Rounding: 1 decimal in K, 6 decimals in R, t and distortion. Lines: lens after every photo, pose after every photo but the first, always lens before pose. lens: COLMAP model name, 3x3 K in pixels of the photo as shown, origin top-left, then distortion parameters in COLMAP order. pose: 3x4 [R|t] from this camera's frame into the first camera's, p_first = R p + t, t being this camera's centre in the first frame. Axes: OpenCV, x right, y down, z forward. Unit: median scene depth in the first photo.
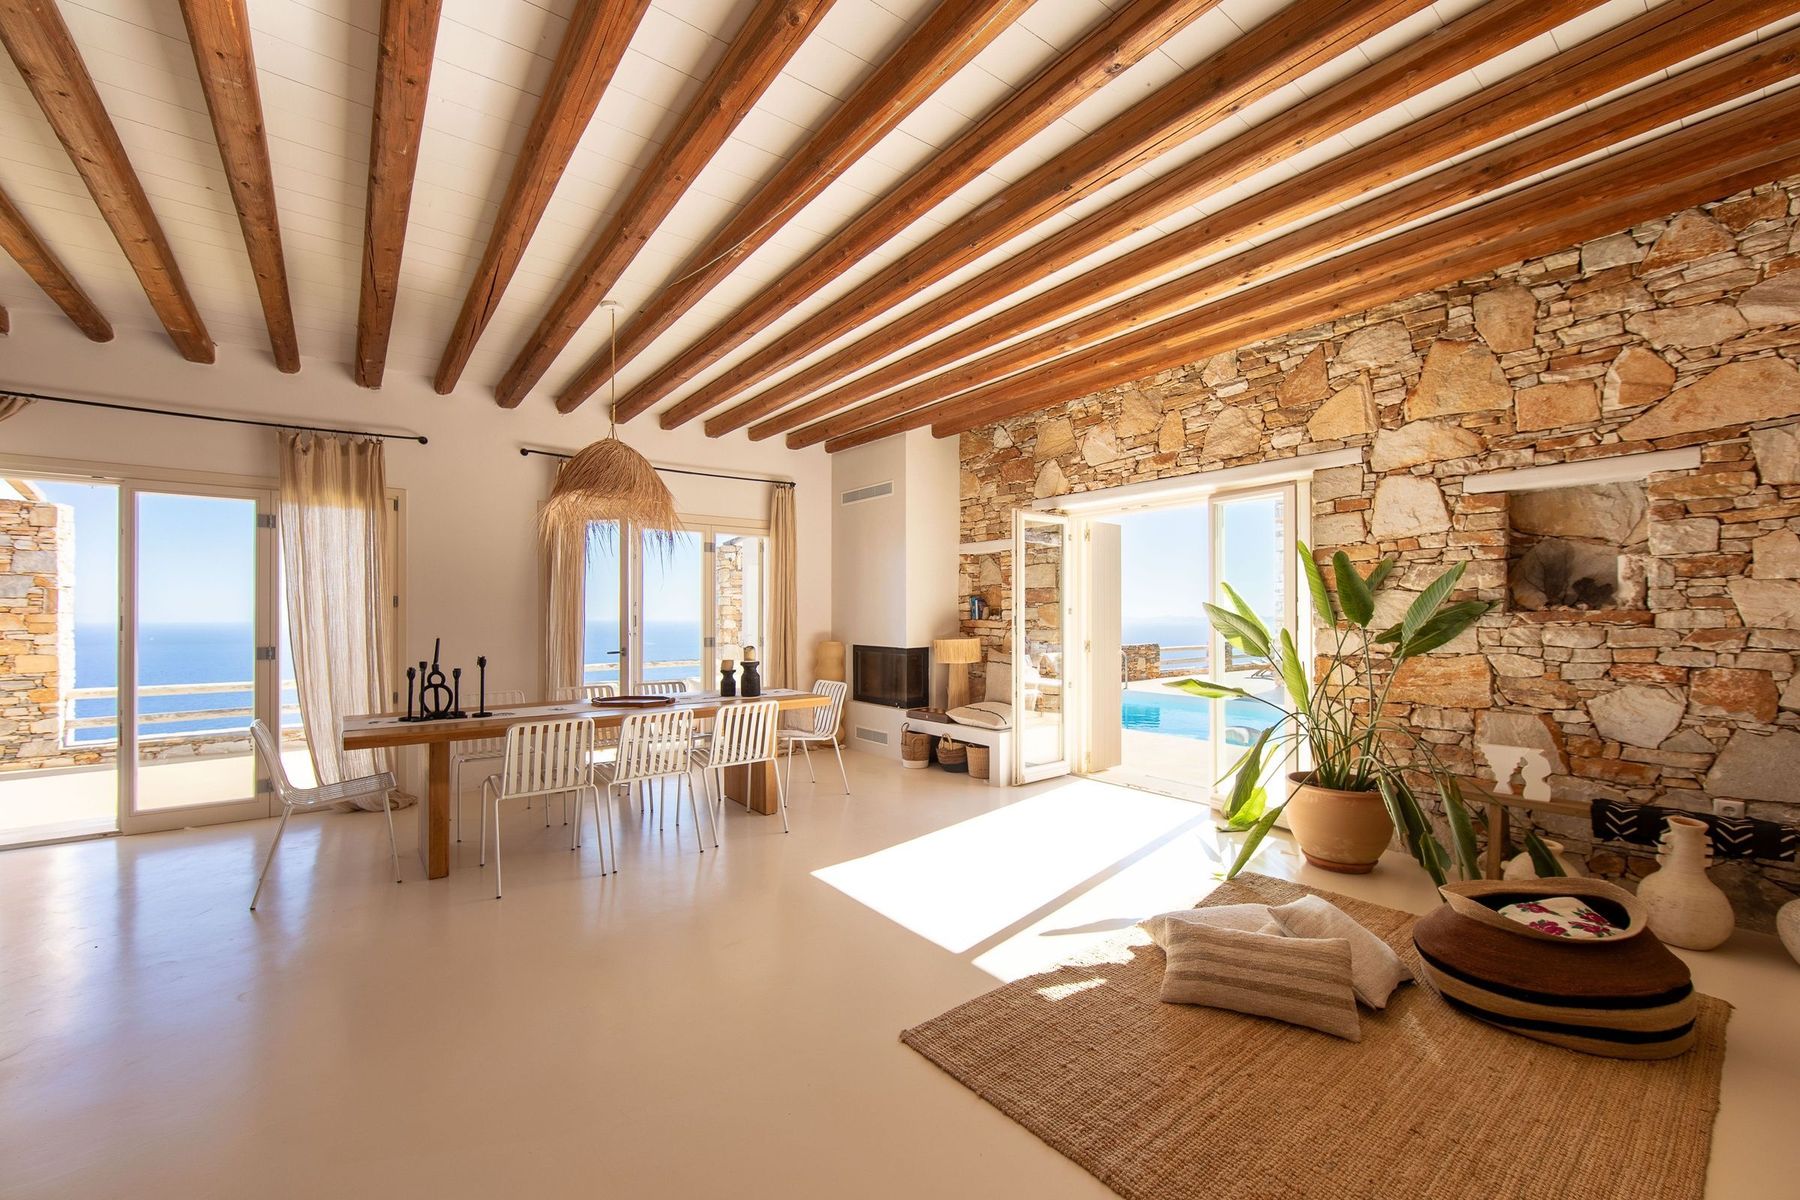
lens RADIAL K [[767.5, 0, 900.0], [0, 767.5, 600.0], [0, 0, 1]] dist [-0.000670, -0.000246]
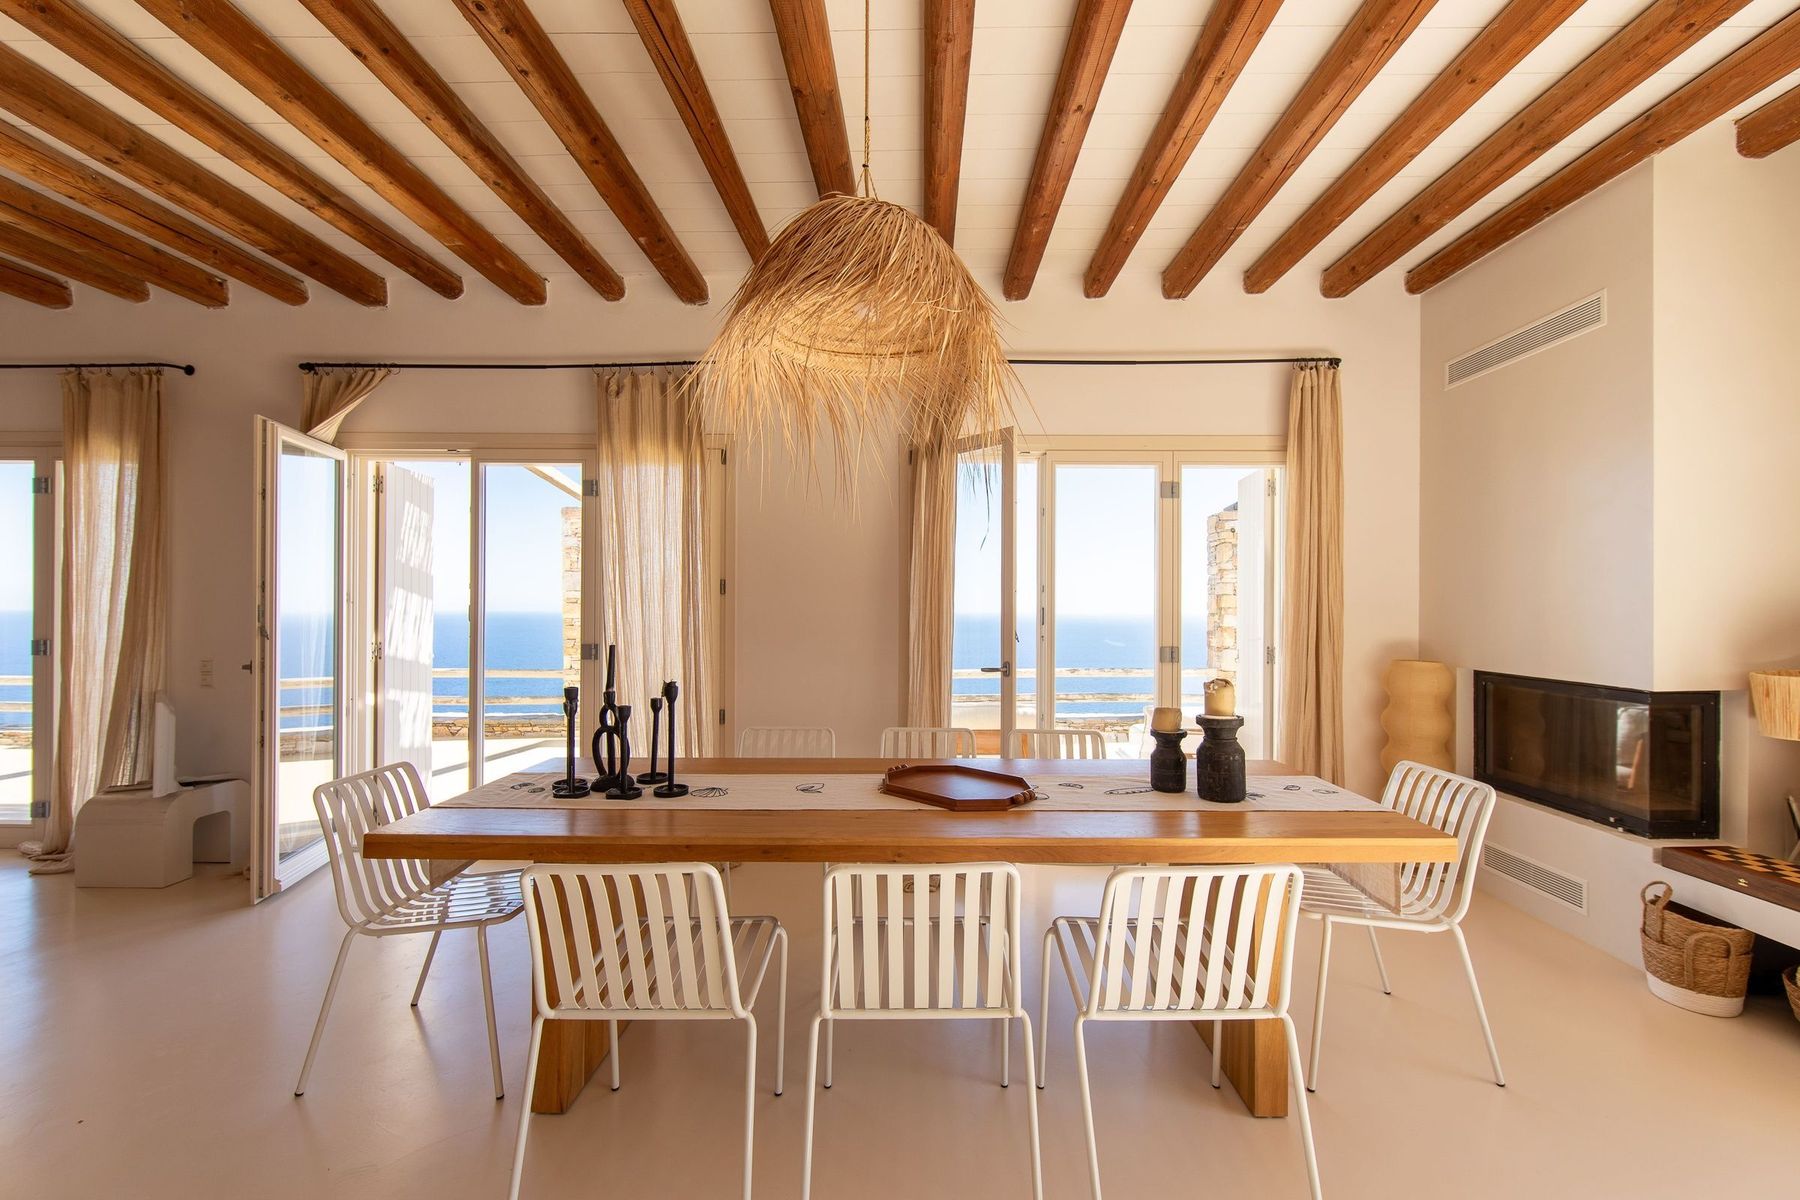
lens RADIAL K [[767.5, 0, 900.0], [0, 767.5, 600.0], [0, 0, 1]] dist [-0.000670, -0.000246]
pose [[0.793585, -0.000874, -0.608459, -0.083934], [0.005966, 0.999962, 0.006345, 0.012725], [0.608430, -0.008665, 0.793560, 0.604429]]
